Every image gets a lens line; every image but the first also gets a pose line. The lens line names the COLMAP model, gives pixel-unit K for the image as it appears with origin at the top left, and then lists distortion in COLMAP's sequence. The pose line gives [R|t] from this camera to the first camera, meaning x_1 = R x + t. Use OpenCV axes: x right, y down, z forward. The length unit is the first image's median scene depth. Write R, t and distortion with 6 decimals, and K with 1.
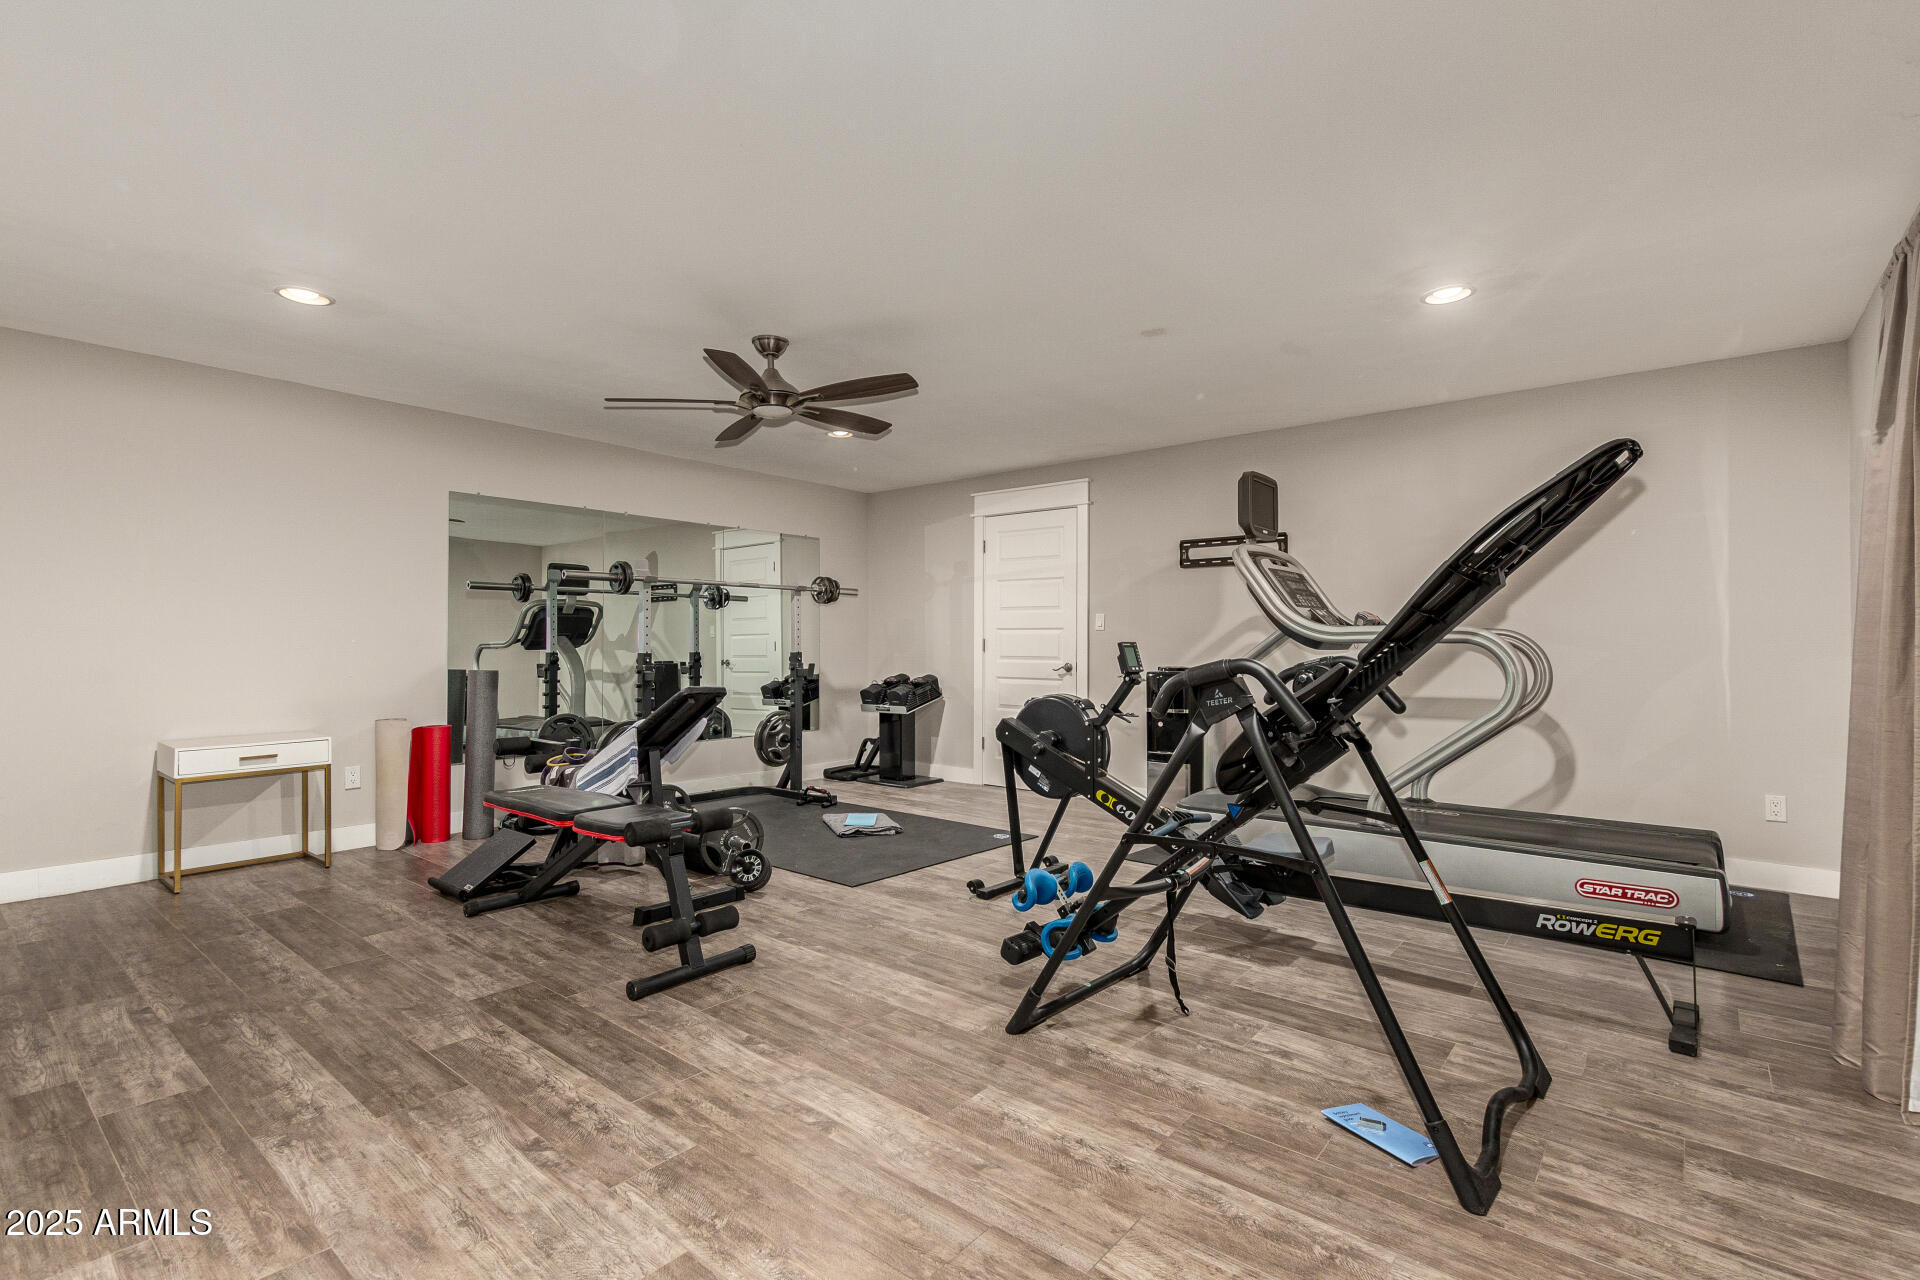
lens RADIAL K [[877.8, 0, 960.0], [0, 877.8, 640.0], [0, 0, 1]] dist [0.013635, 0.000757]
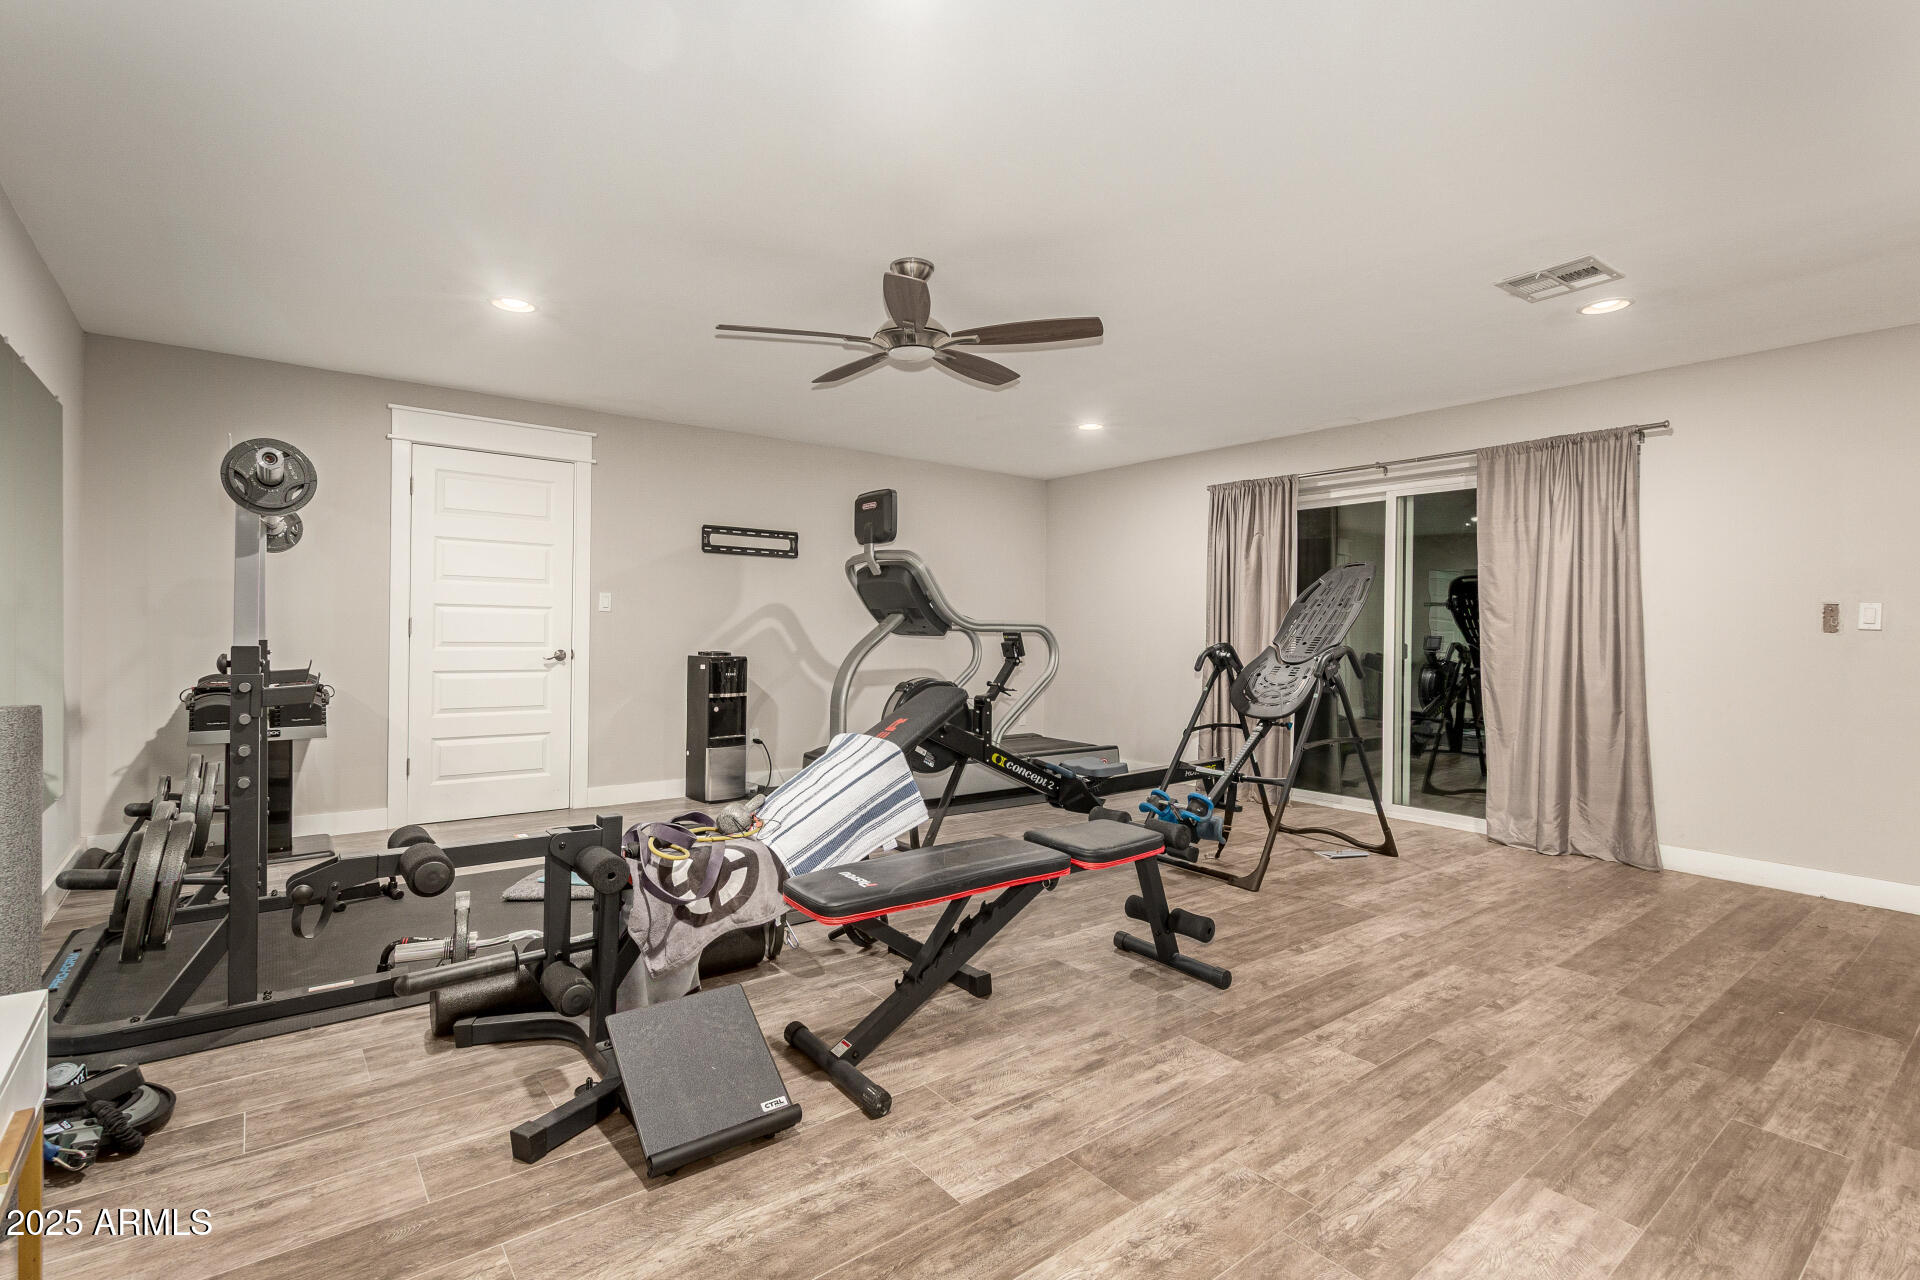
lens RADIAL K [[892.2, 0, 960.0], [0, 892.2, 640.0], [0, 0, 1]] dist [0.001653, -0.000310]
pose [[0.214276, -0.001706, 0.976772, -1.451266], [-0.012162, 0.999916, 0.004415, 0.017563], [-0.976697, -0.012825, 0.214238, 1.111783]]
